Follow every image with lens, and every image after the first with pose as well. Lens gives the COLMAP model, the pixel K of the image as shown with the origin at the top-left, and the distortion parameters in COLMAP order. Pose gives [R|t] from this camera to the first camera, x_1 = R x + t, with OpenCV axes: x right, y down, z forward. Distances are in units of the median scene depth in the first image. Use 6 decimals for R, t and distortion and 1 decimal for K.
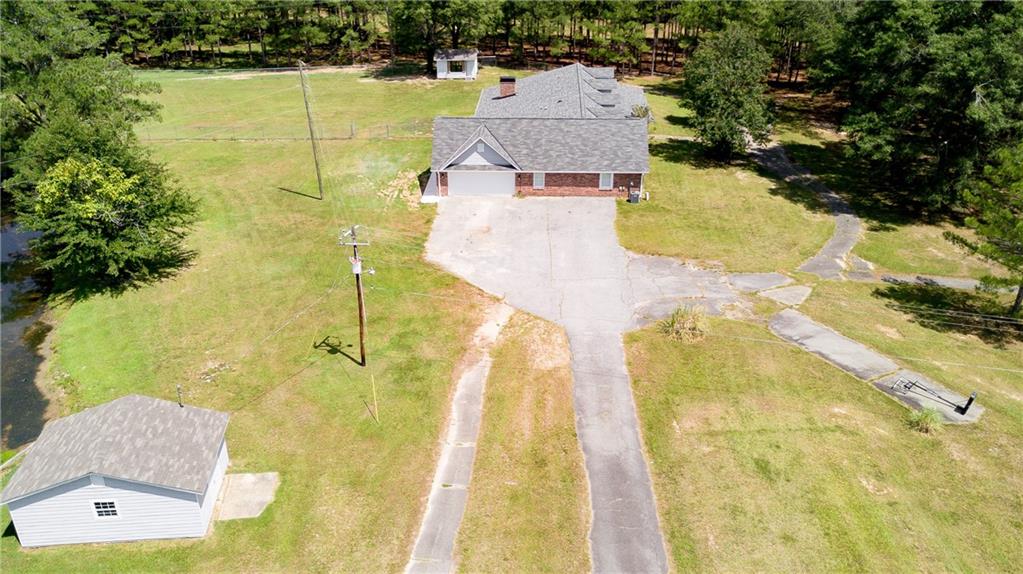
lens RADIAL K [[791.8, 0, 511.5], [0, 791.8, 287.0], [0, 0, 1]] dist [0.007868, -0.005145]
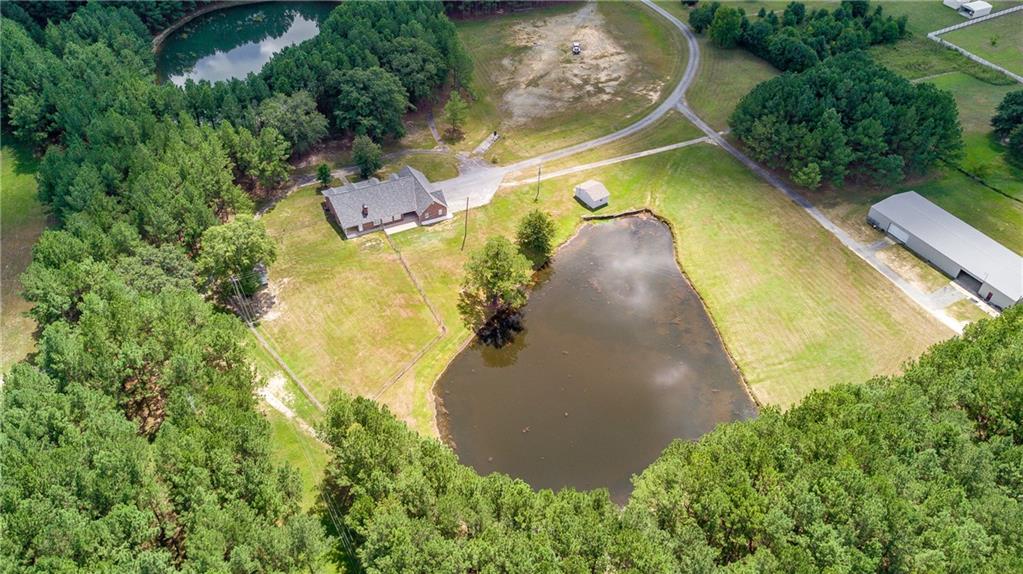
lens RADIAL K [[791.8, 0, 511.5], [0, 791.8, 287.0], [0, 0, 1]] dist [0.007868, -0.005145]
pose [[-0.509471, -0.577836, 0.637608, -3.001591], [0.349588, 0.538085, 0.766976, -2.862762], [-0.786274, 0.613653, -0.072134, 1.578024]]
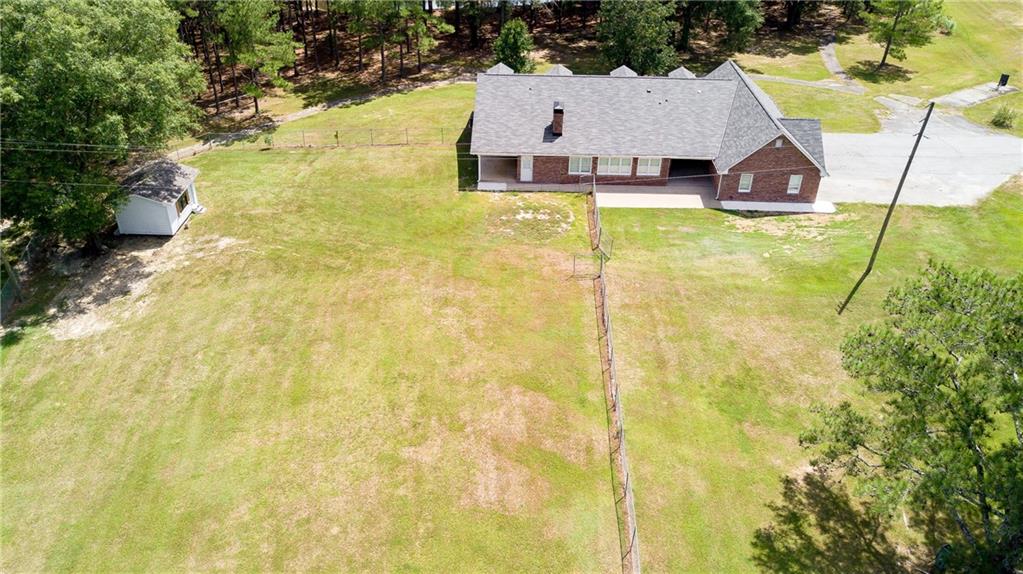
lens RADIAL K [[791.8, 0, 511.5], [0, 791.8, 287.0], [0, 0, 1]] dist [0.007868, -0.005145]
pose [[-0.026978, -0.535916, 0.843840, -1.161222], [0.427900, 0.756709, 0.494260, -0.821108], [-0.903424, 0.374413, 0.208904, 1.533093]]
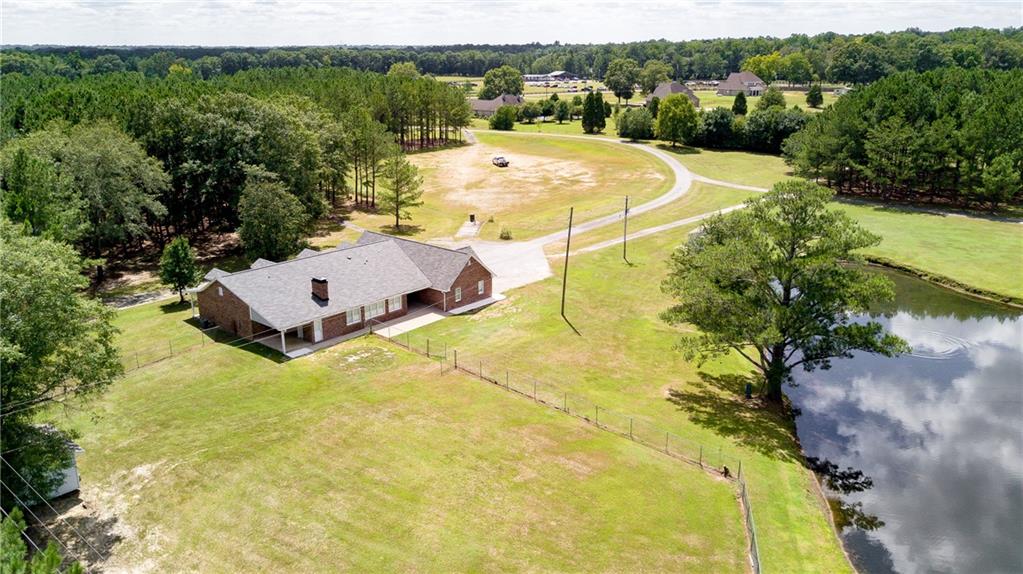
lens RADIAL K [[774.4, 0, 491.6], [0, 774.4, 287.0], [0, 0, 1]] dist [0.008712, 0.001267]
pose [[-0.781769, -0.186803, 0.594930, -1.144251], [0.267962, 0.760851, 0.591018, -1.184123], [-0.563057, 0.621458, -0.544754, 2.257321]]
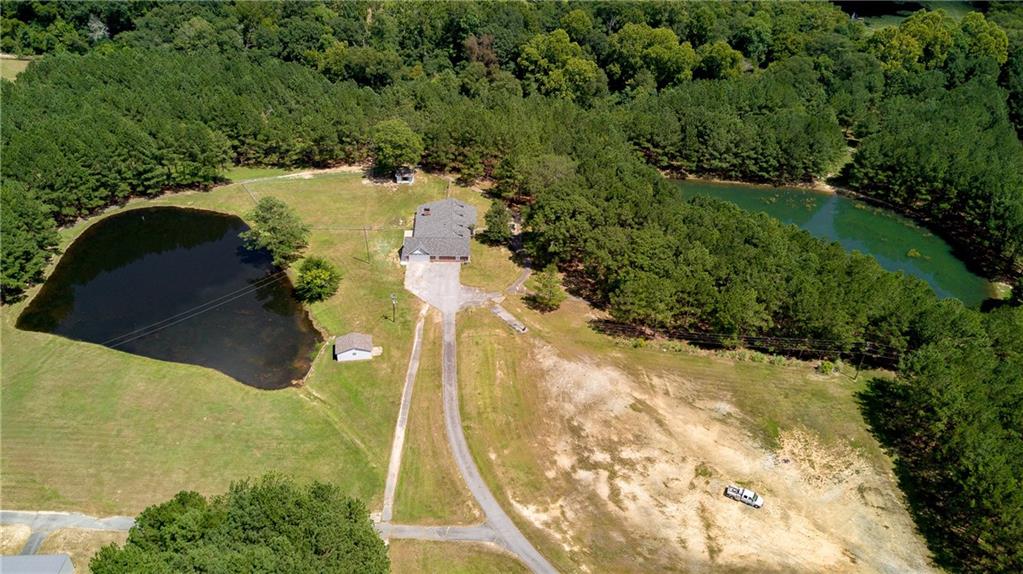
lens RADIAL K [[791.8, 0, 511.5], [0, 791.8, 287.0], [0, 0, 1]] dist [0.007868, -0.005145]
pose [[0.995871, -0.022151, 0.088033, 0.064245], [0.007868, 0.987184, 0.159391, -0.681706], [-0.090436, -0.158041, 0.983283, -2.885724]]
